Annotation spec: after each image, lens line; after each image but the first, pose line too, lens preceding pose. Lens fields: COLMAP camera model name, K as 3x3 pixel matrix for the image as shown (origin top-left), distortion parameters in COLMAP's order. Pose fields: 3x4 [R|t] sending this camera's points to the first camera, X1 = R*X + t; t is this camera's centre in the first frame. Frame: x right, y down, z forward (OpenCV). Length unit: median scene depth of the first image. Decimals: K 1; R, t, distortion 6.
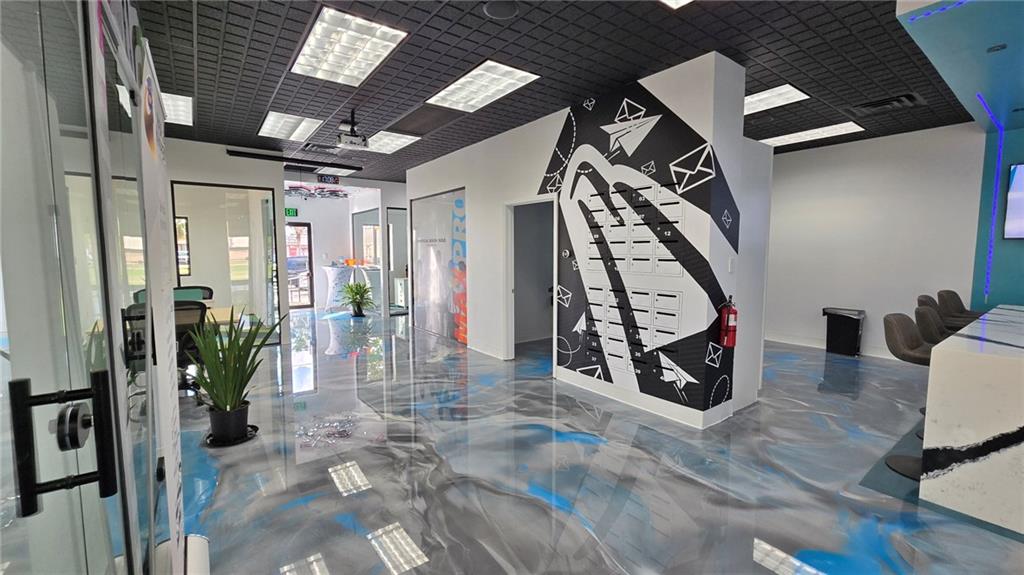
lens RADIAL K [[420.1, 0, 512.5], [0, 420.1, 288.0], [0, 0, 1]] dist [0.000694, 0.000381]
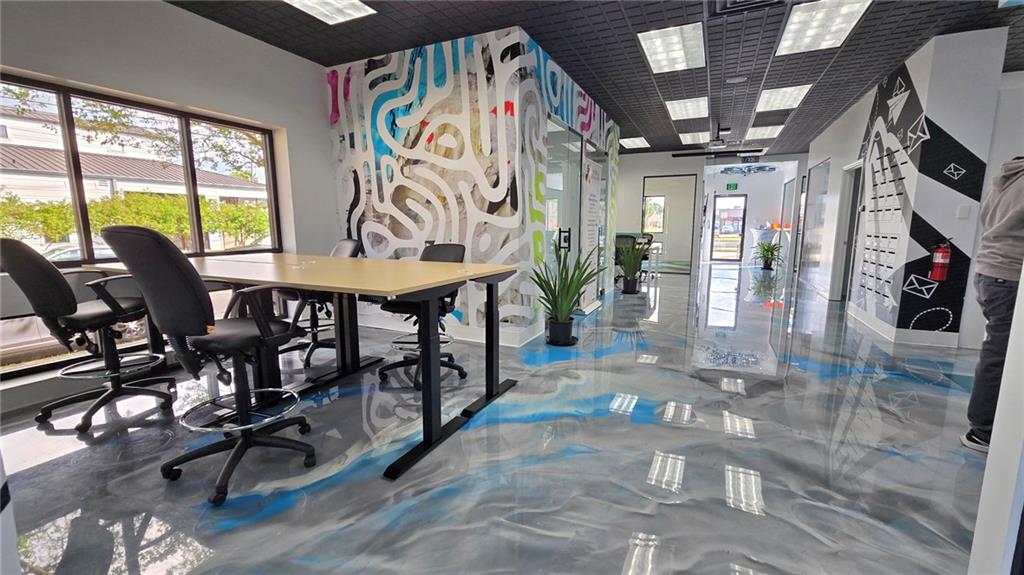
lens RADIAL K [[420.1, 0, 514.6], [0, 420.1, 291.2], [0, 0, 1]] dist [0.000694, 0.000381]
pose [[0.468577, 0.138517, -0.872495, 0.858722], [-0.076965, 0.990277, 0.115882, 0.105666], [0.880063, 0.012852, 0.474682, -0.531249]]
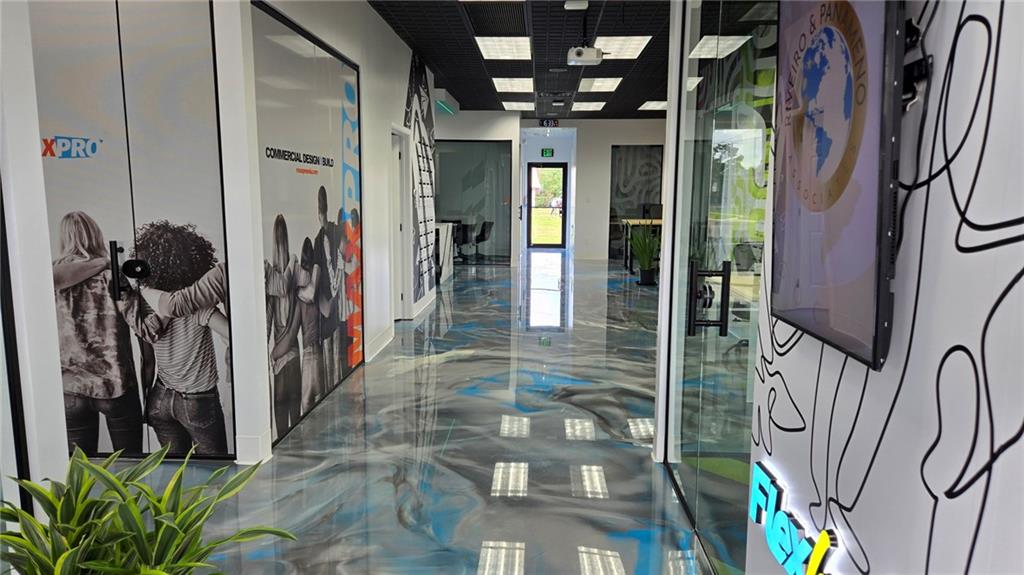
lens RADIAL K [[668.1, 0, 513.9], [0, 668.1, 280.9], [0, 0, 1]] dist [0.040656, -0.009683]
pose [[-0.775900, -0.082687, 0.625414, -1.276889], [0.054243, 0.978957, 0.196724, -0.205186], [-0.628520, 0.186562, -0.755087, 2.434591]]
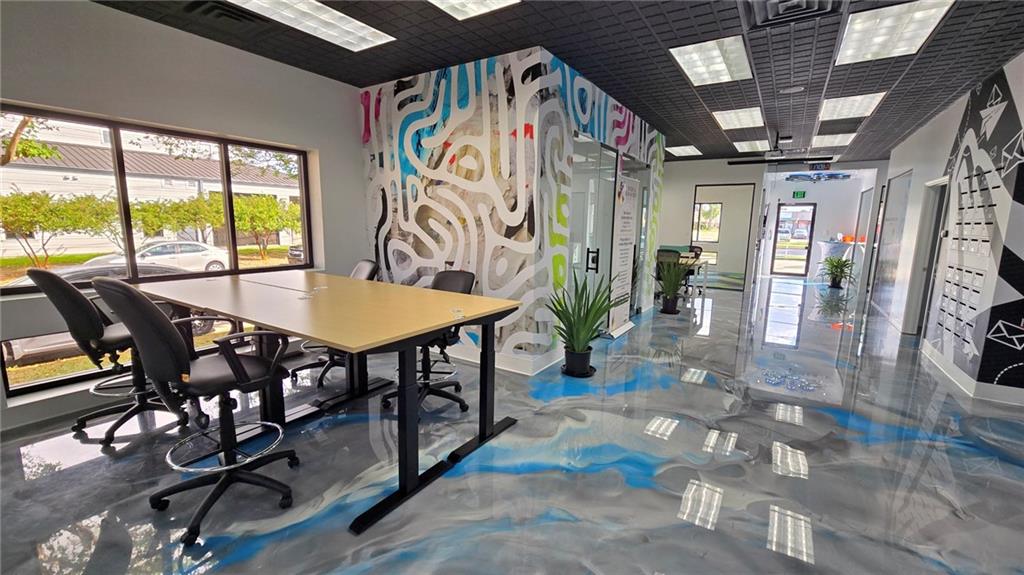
lens RADIAL K [[420.1, 0, 512.2], [0, 420.1, 290.0], [0, 0, 1]] dist [0.000694, 0.000381]
pose [[0.344408, 0.156758, -0.925640, 0.859503], [-0.099749, 0.986491, 0.129949, 0.033204], [0.933506, 0.047576, 0.355392, -0.438235]]
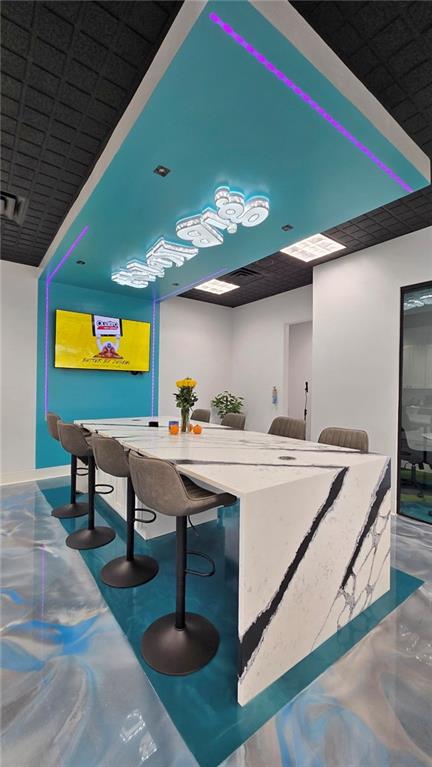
lens RADIAL K [[314.3, 0, 210.0], [0, 314.3, 386.2], [0, 0, 1]] dist [0.000124, 0.000189]
pose [[0.000527, 0.000064, 1.000000, 0.263746], [0.074175, 0.997245, -0.000103, -0.029952], [-0.997245, 0.074175, 0.000520, 0.621312]]
